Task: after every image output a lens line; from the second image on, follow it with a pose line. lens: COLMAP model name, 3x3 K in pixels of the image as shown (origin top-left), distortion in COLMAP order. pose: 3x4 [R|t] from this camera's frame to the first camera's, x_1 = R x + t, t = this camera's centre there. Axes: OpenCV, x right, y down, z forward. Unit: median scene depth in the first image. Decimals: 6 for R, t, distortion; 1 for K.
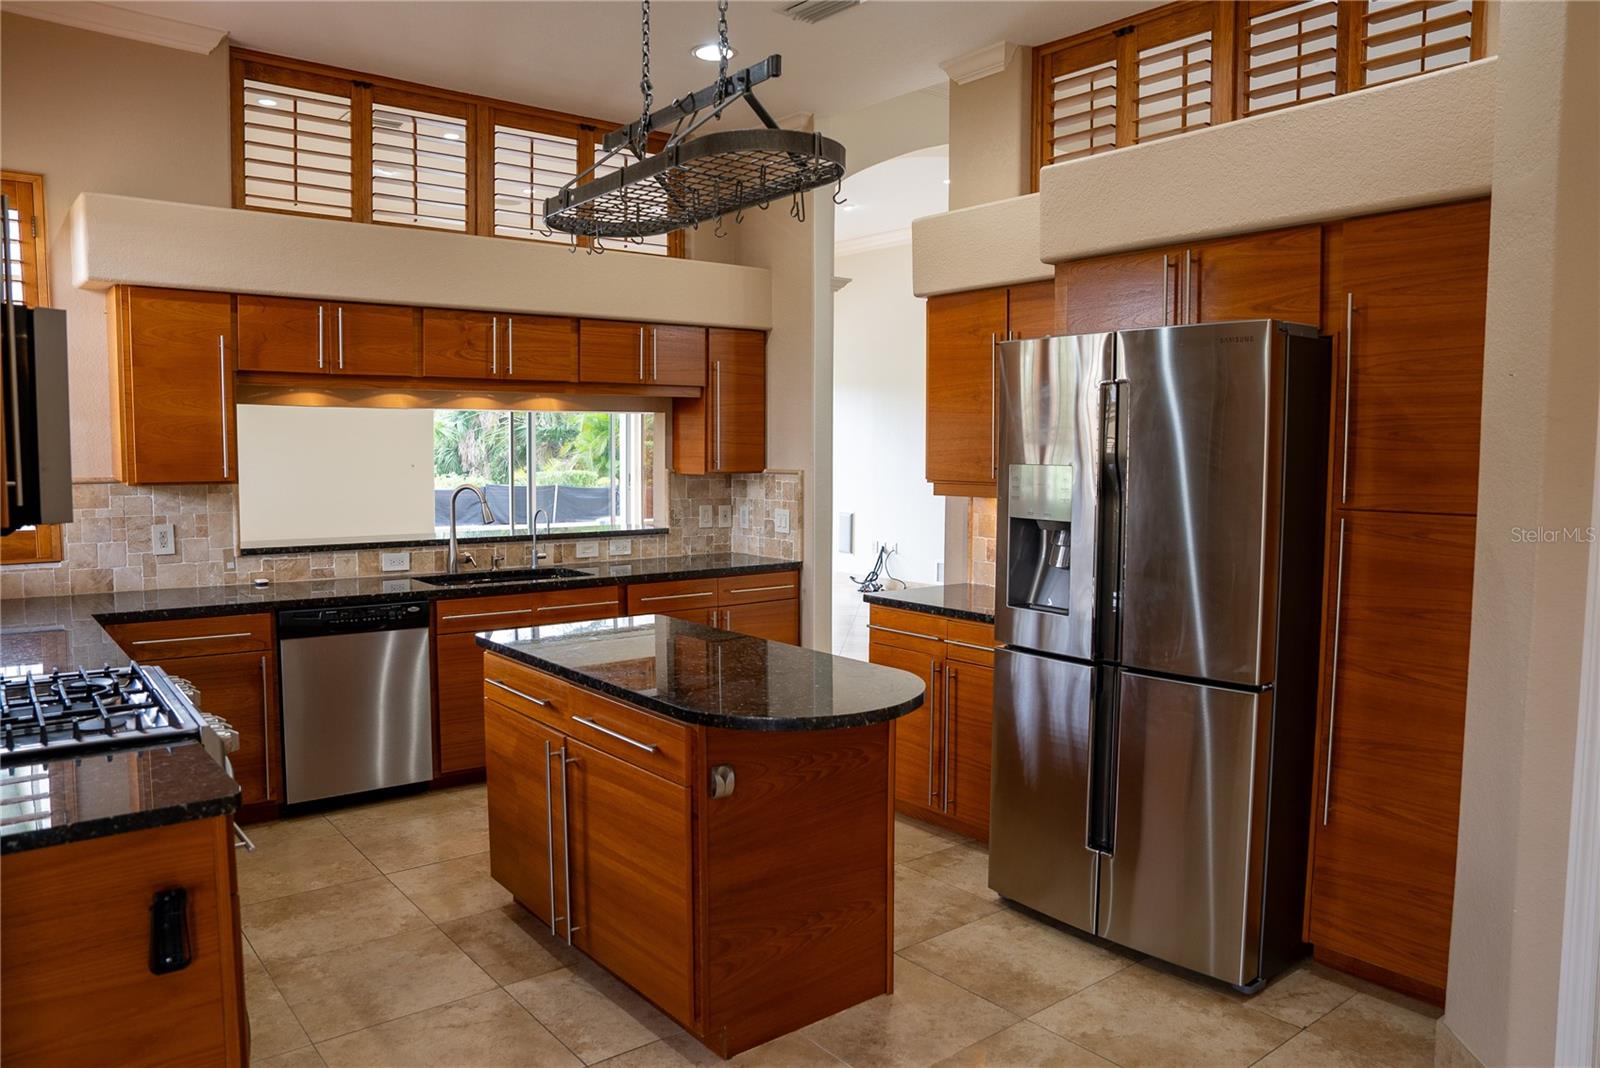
lens RADIAL K [[1111.7, 0, 808.1], [0, 1111.7, 529.9], [0, 0, 1]] dist [-0.112622, 0.082326]
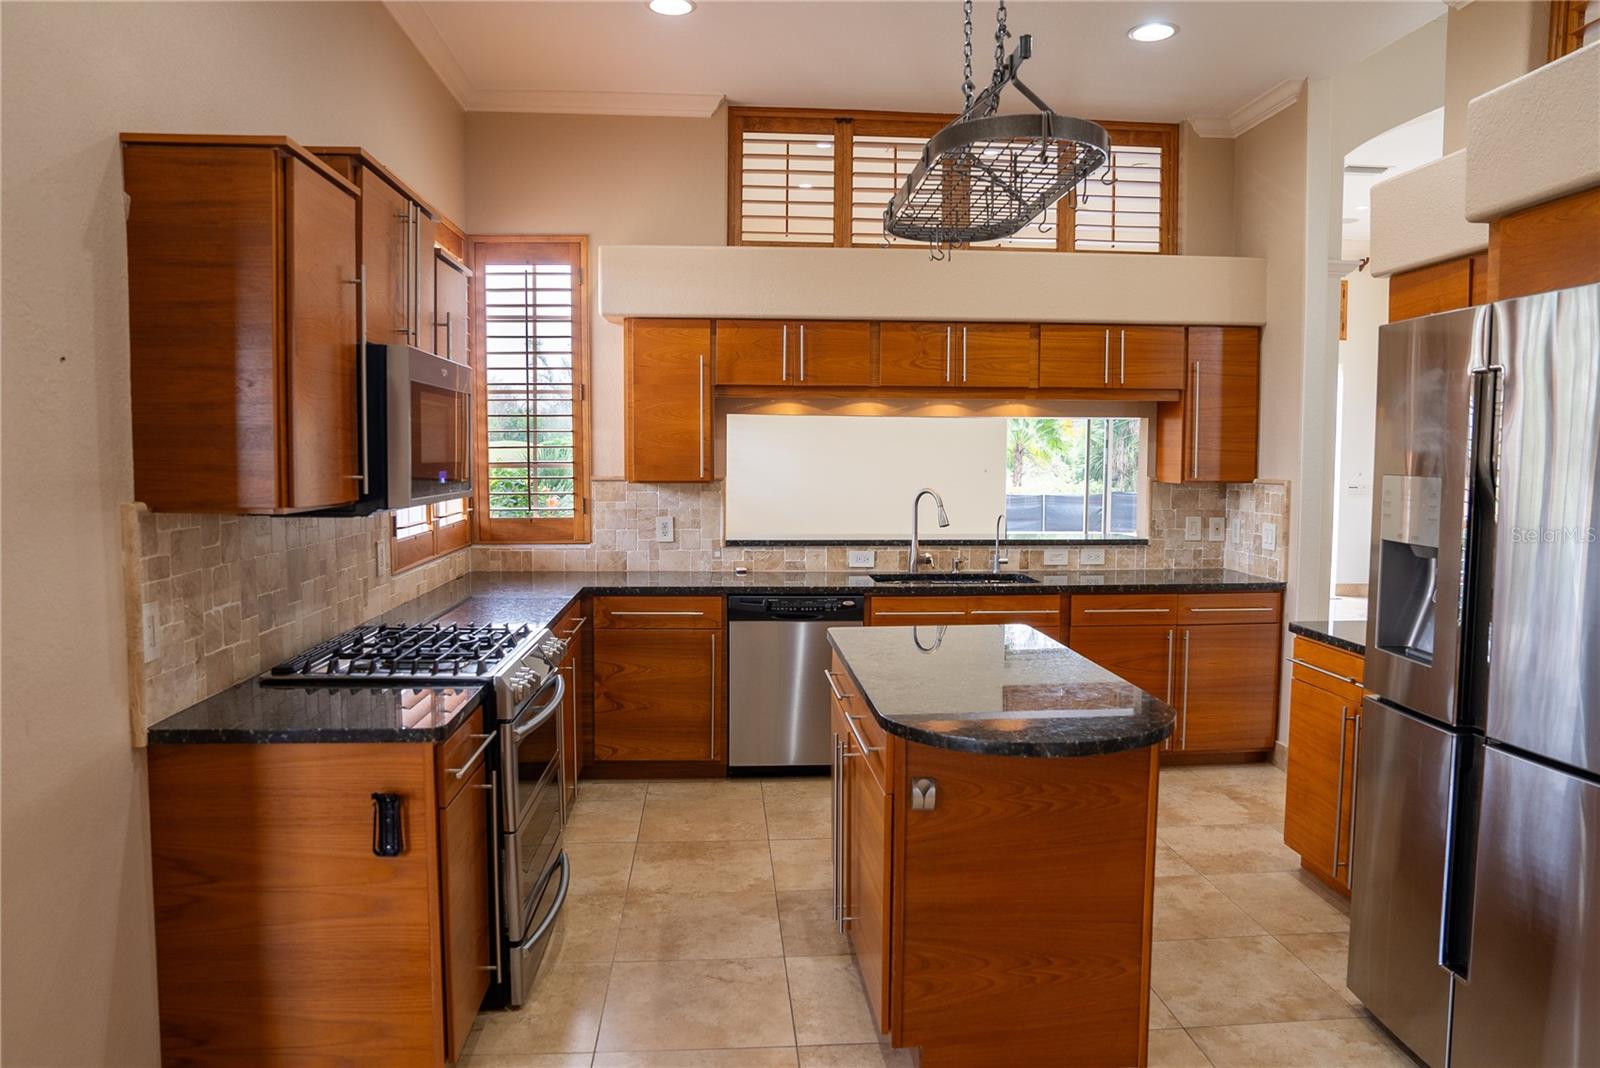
lens RADIAL K [[1111.7, 0, 806.0], [0, 1111.7, 529.9], [0, 0, 1]] dist [-0.112622, 0.082326]
pose [[0.826627, 0.038231, -0.561451, 0.212913], [-0.042109, 0.999095, 0.006035, -0.003922], [0.561173, 0.018654, 0.827488, 0.075294]]
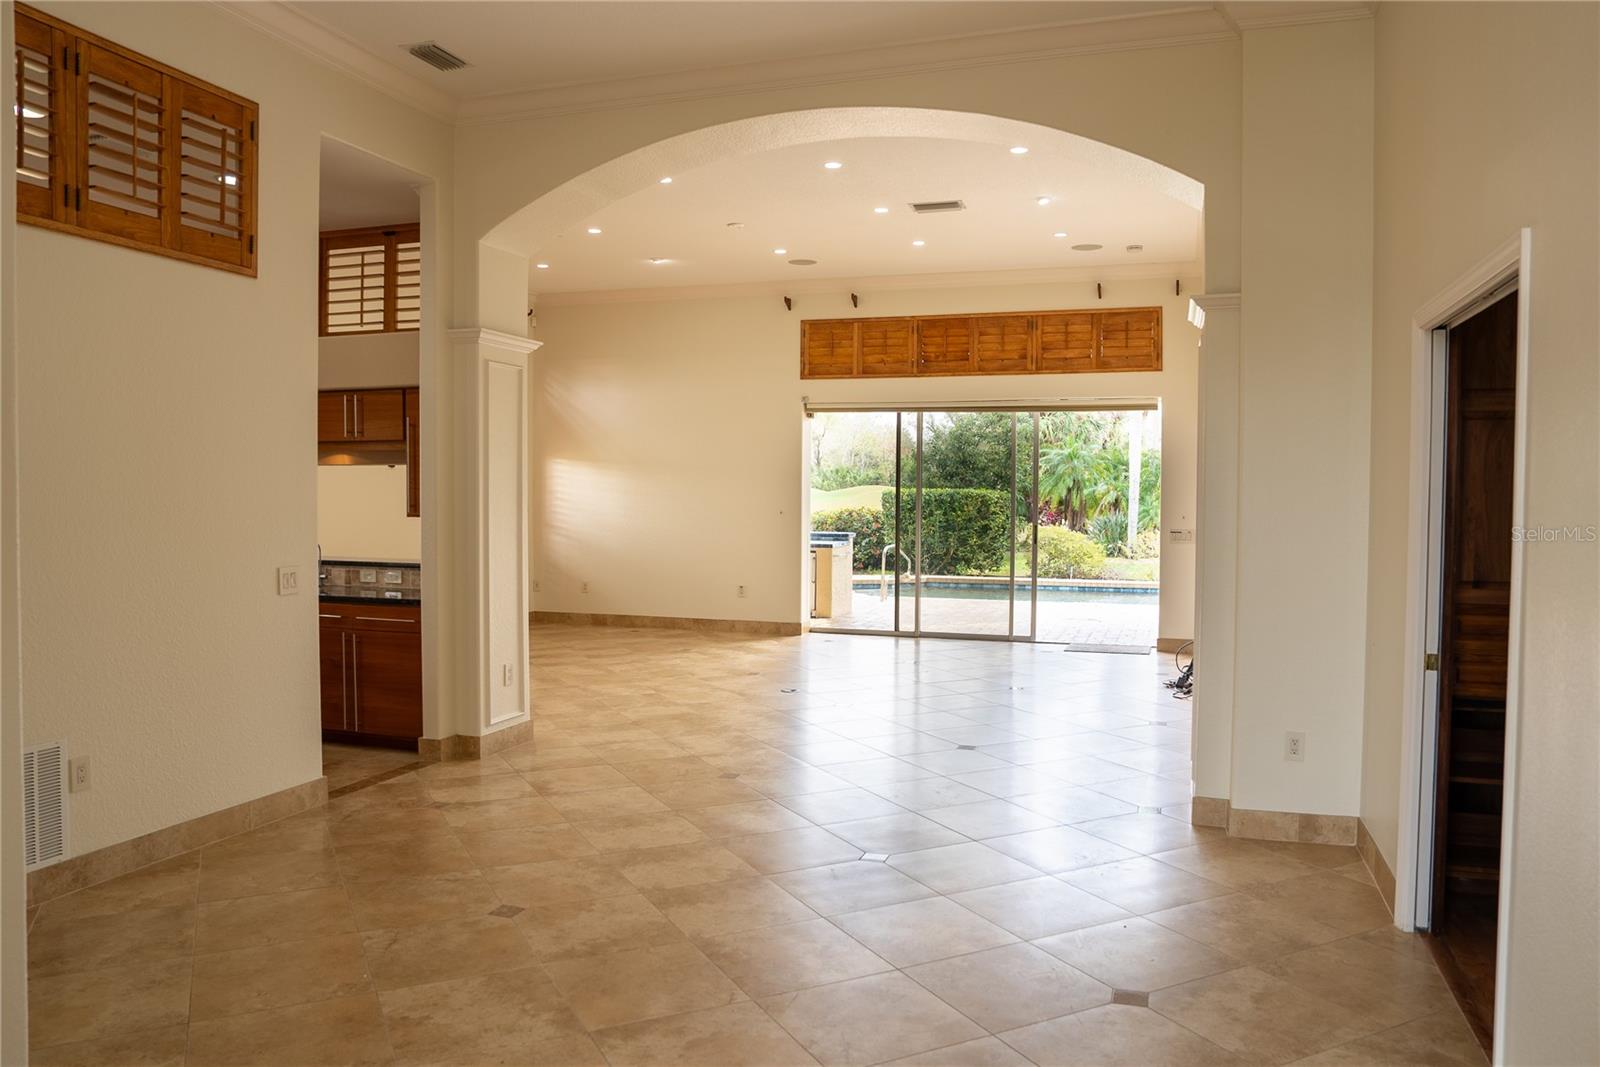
lens RADIAL K [[1111.7, 0, 791.9], [0, 1111.7, 527.0], [0, 0, 1]] dist [-0.112622, 0.082326]
pose [[0.525481, 0.023363, -0.850484, 1.167498], [-0.075093, 0.996995, -0.019009, -0.051376], [0.847485, 0.073854, 0.525657, 0.799012]]
